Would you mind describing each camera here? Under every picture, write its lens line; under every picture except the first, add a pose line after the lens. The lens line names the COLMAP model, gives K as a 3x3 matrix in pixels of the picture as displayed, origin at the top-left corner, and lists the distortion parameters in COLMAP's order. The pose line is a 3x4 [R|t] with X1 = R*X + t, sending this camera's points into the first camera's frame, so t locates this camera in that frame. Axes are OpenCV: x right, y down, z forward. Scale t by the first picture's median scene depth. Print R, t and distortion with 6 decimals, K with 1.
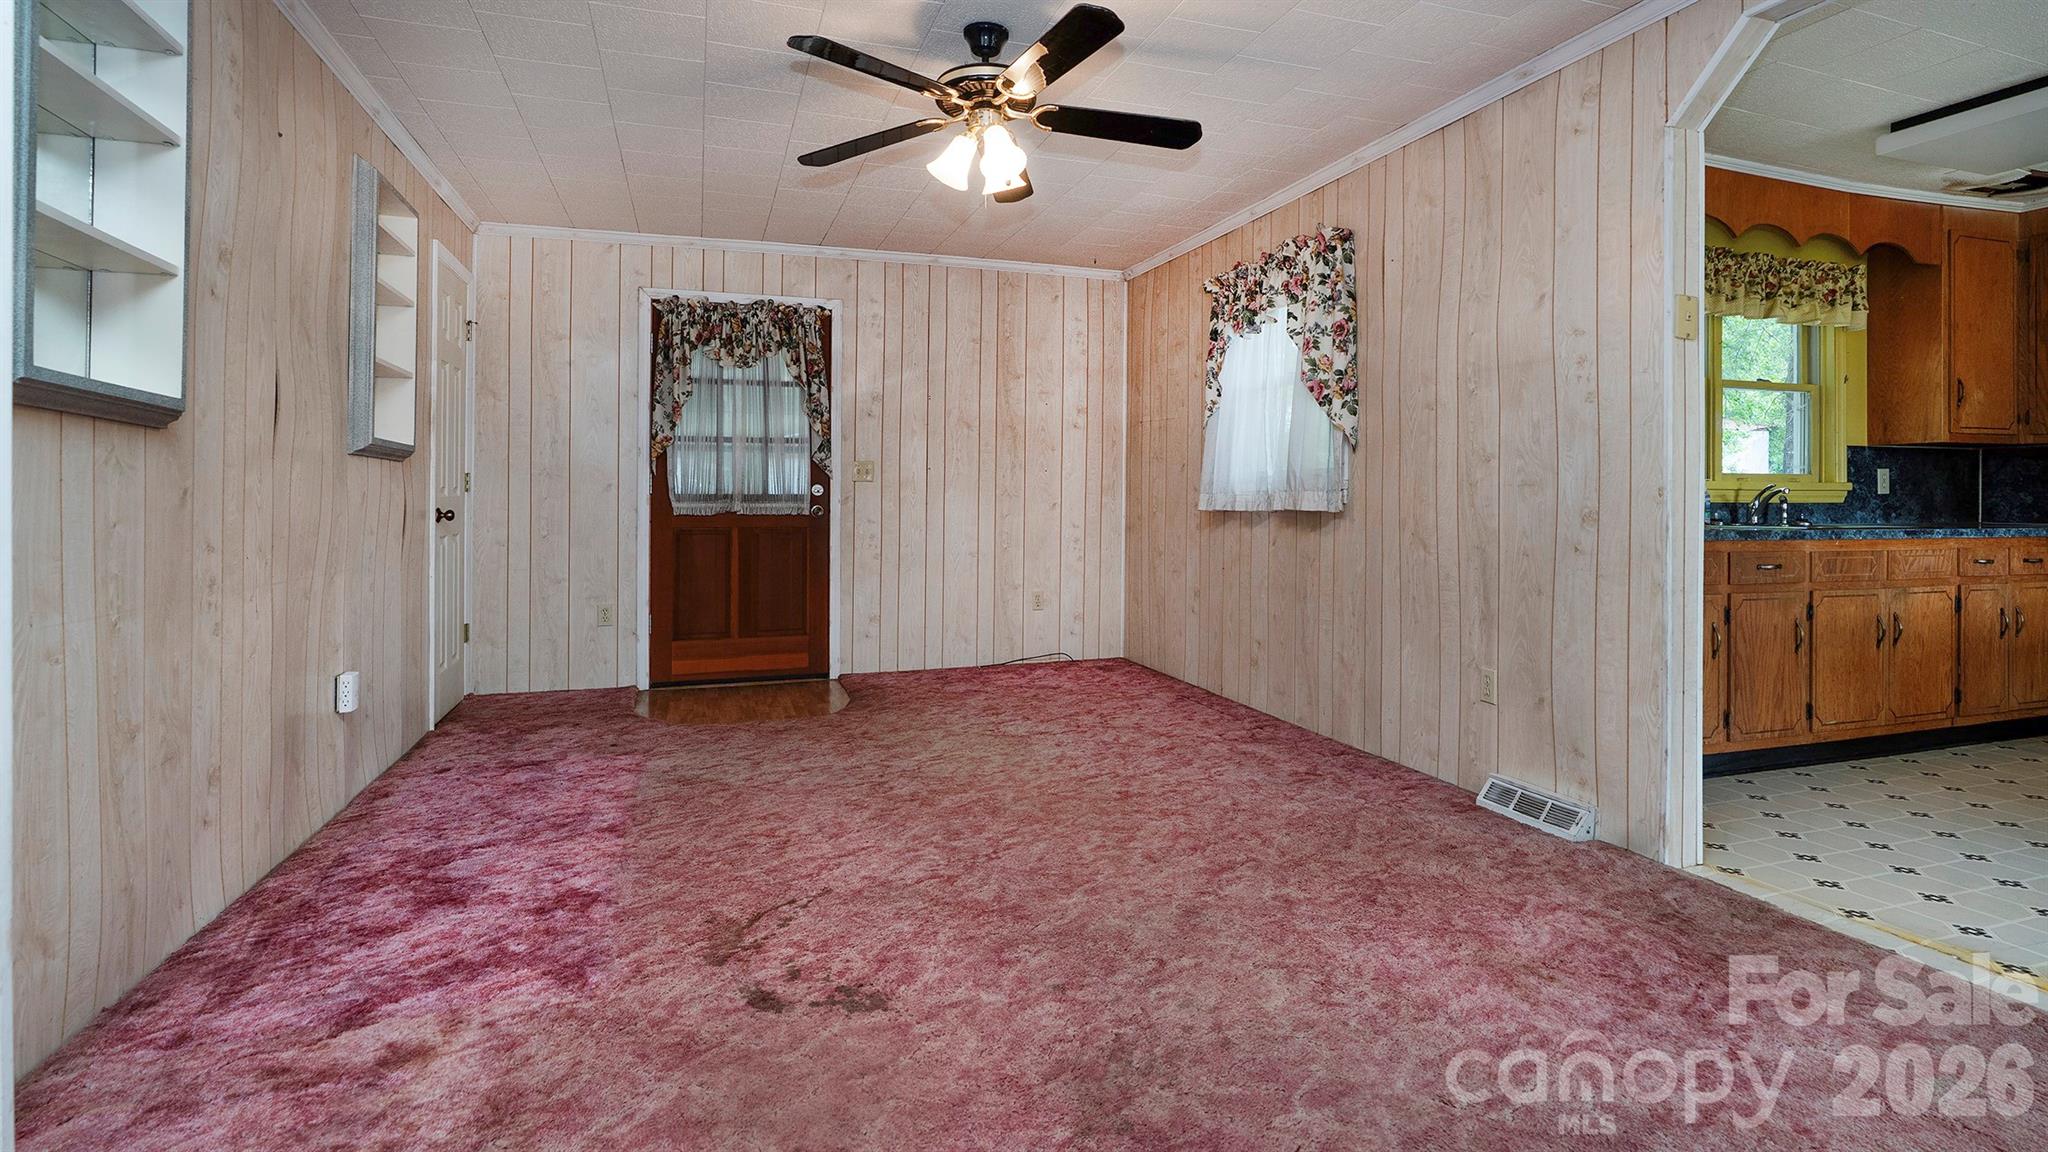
lens RADIAL K [[976.2, 0, 1028.1], [0, 976.2, 510.0], [0, 0, 1]] dist [-0.002018, -0.000238]
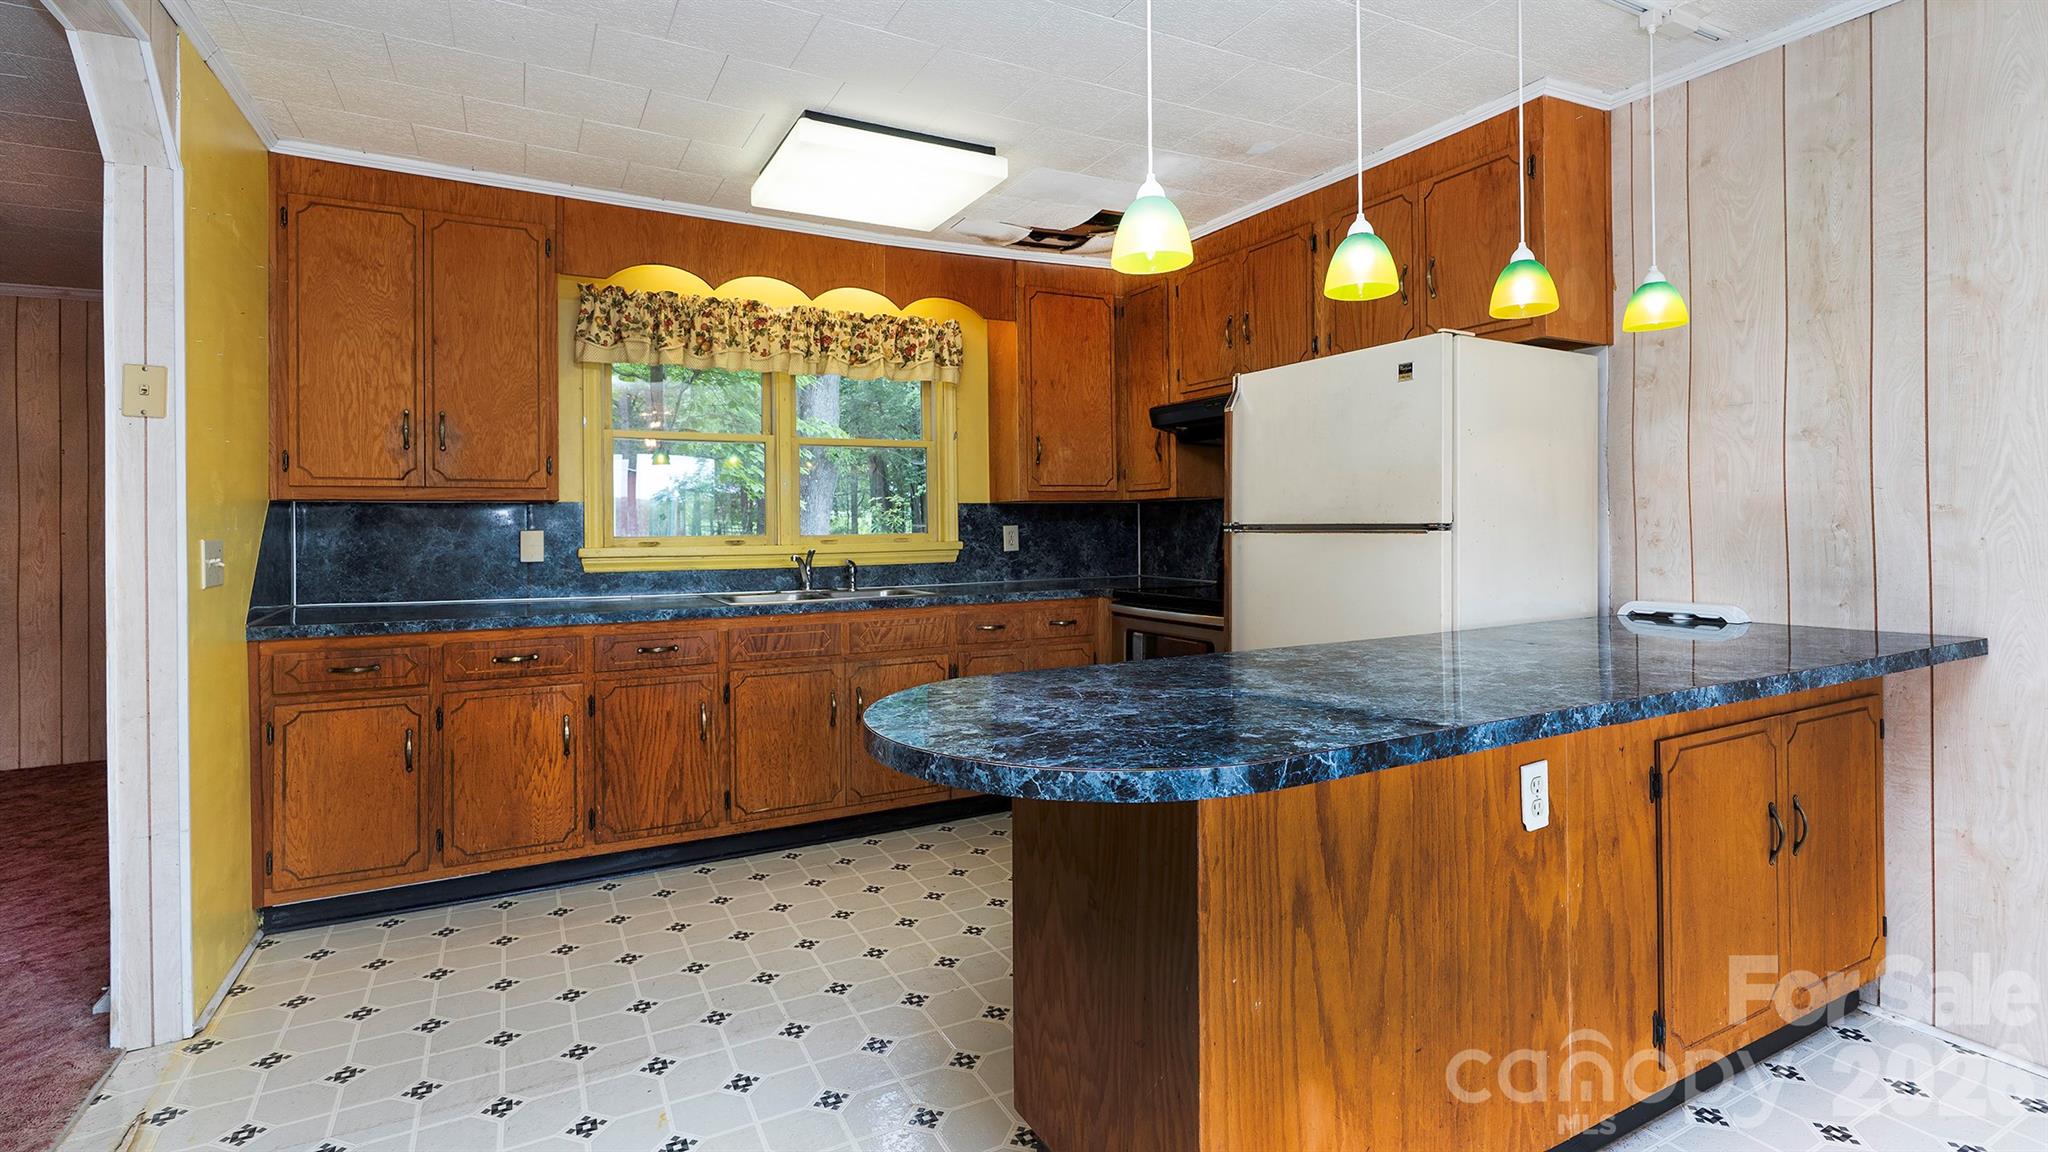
lens RADIAL K [[952.8, 0, 1022.1], [0, 952.8, 534.0], [0, 0, 1]] dist [-0.001928, 0.000072]
pose [[0.988506, -0.015325, 0.150404, 0.860227], [0.014621, 0.999876, 0.005784, -0.045359], [-0.150474, -0.003518, 0.988608, 0.051003]]
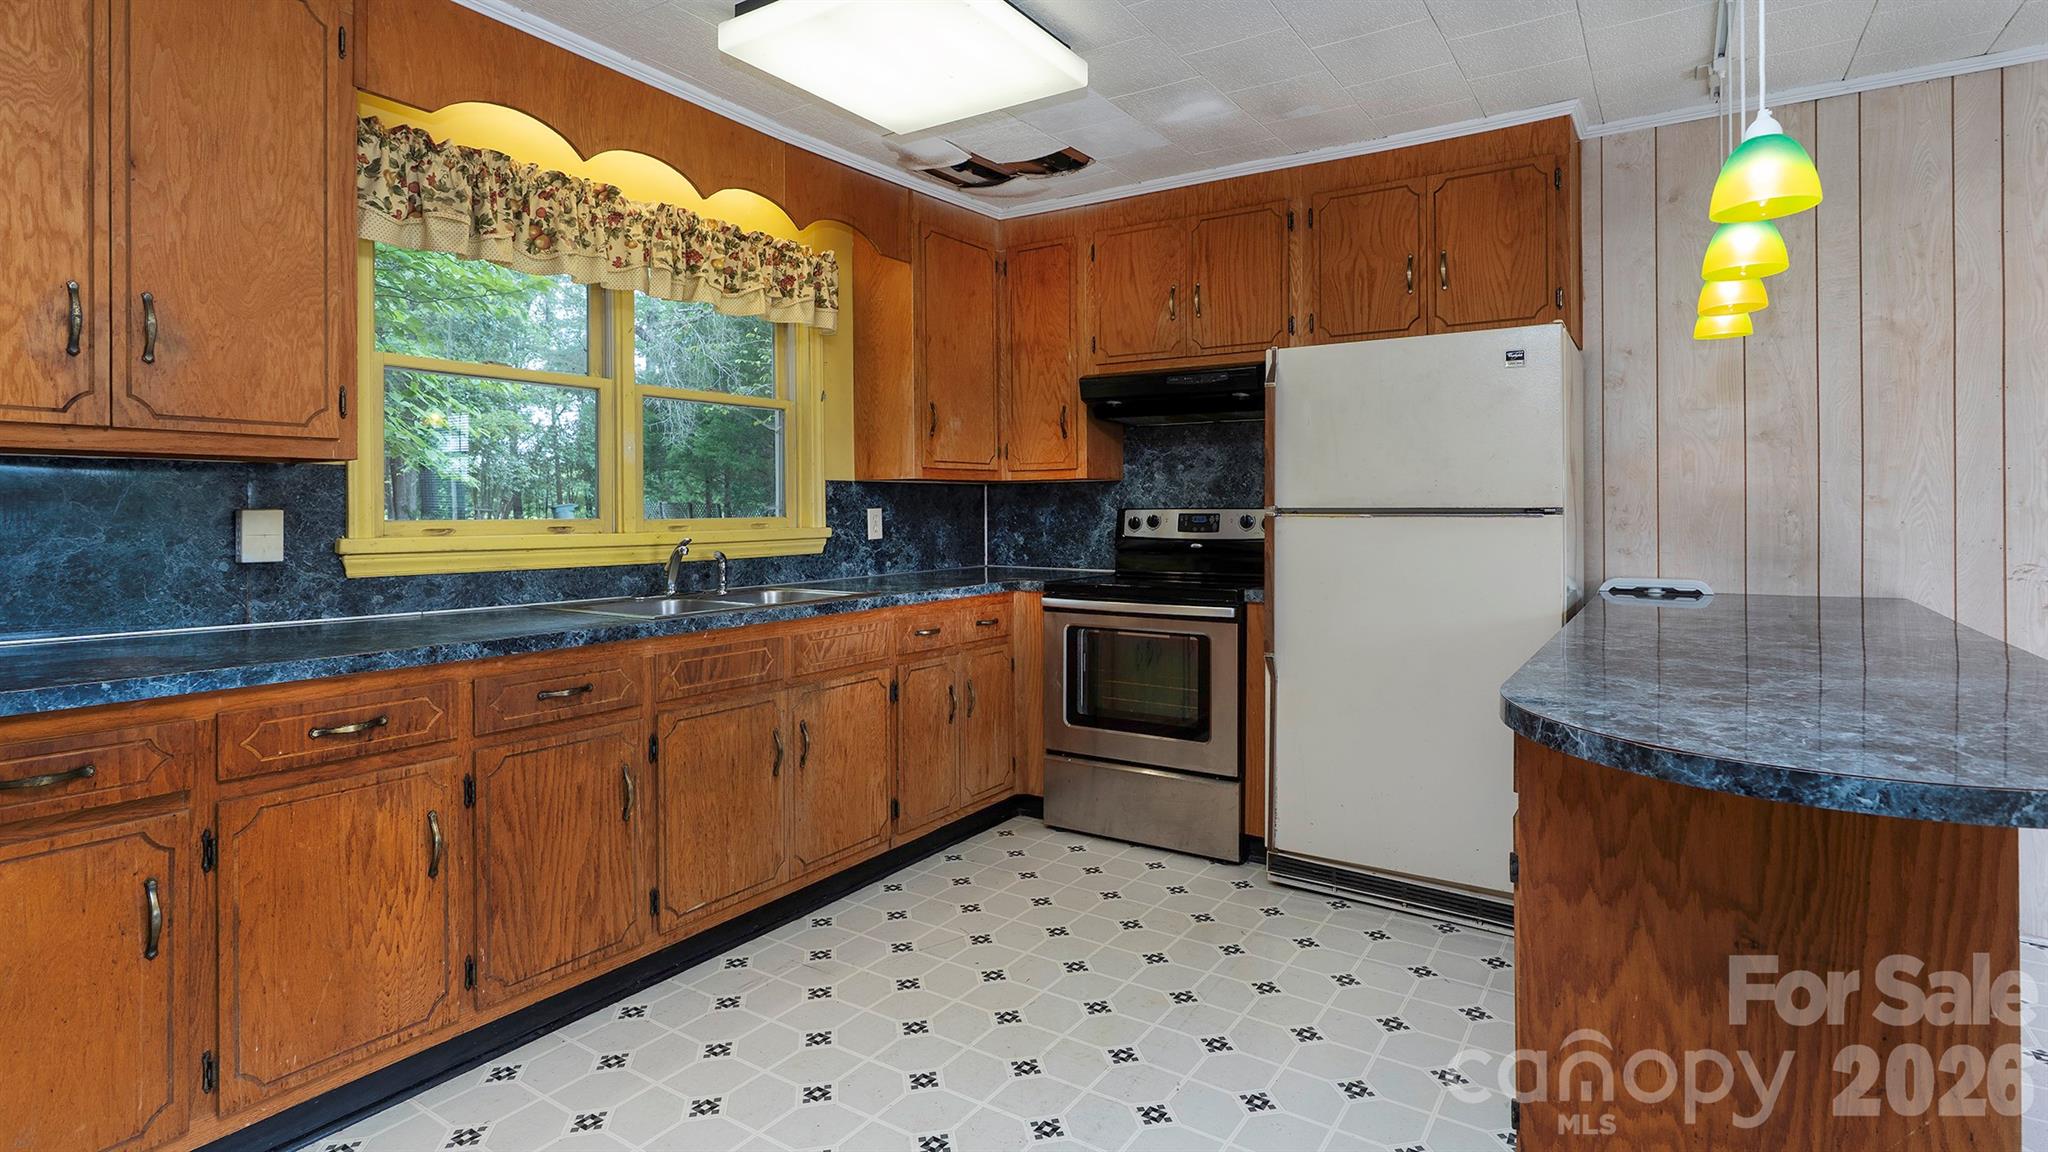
lens RADIAL K [[991.4, 0, 1030.0], [0, 991.4, 519.3], [0, 0, 1]] dist [-0.001421, 0.001005]
pose [[0.793440, -0.012662, 0.608516, 0.547702], [0.008769, 0.999918, 0.009374, -0.046174], [-0.608585, -0.002102, 0.793486, 0.299125]]
